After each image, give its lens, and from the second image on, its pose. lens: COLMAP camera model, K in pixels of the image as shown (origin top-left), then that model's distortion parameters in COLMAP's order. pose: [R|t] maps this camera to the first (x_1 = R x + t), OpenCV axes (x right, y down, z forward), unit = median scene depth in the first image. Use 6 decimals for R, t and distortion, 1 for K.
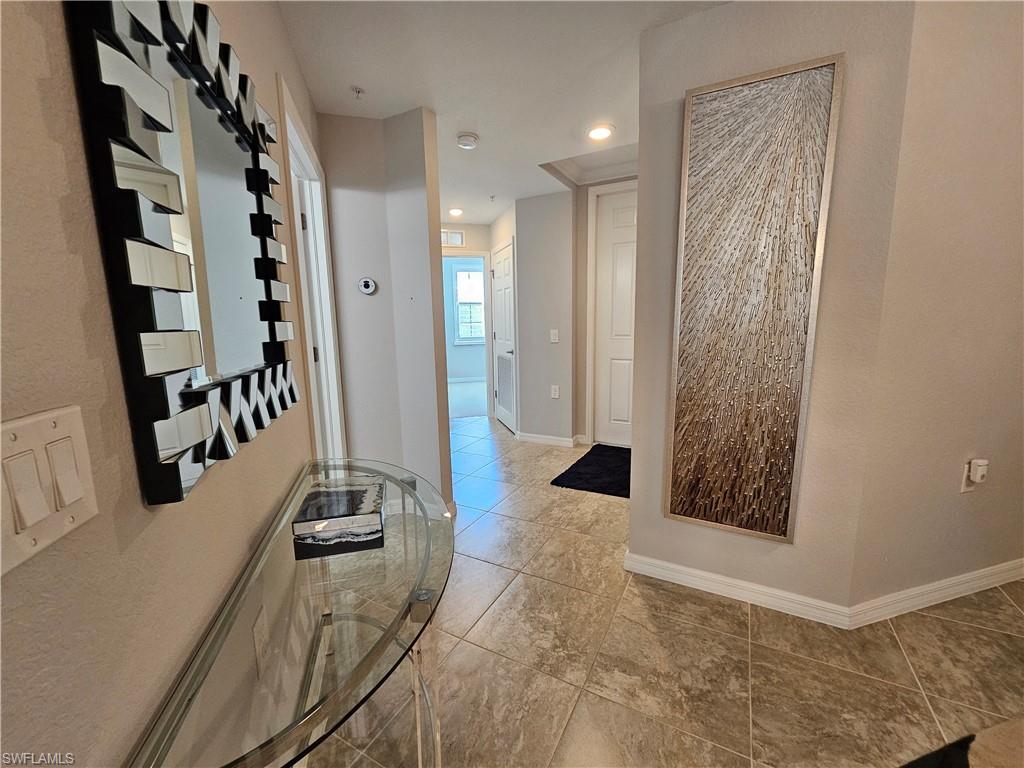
lens RADIAL K [[420.5, 0, 514.0], [0, 420.5, 386.0], [0, 0, 1]] dist [0.000238, -0.000363]
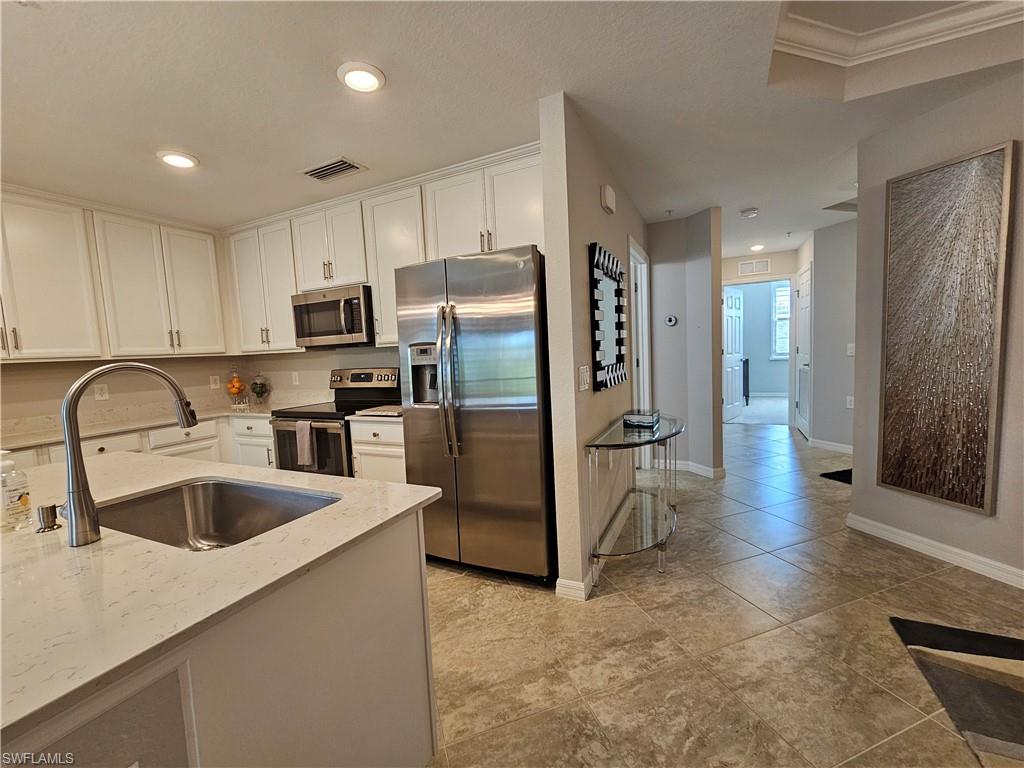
lens RADIAL K [[420.5, 0, 514.0], [0, 420.5, 386.0], [0, 0, 1]] dist [0.000238, -0.000363]
pose [[0.741207, 0.041495, -0.669992, 0.436850], [-0.067655, 0.997623, -0.013060, 0.107155], [0.667858, 0.055009, 0.742253, -0.857771]]
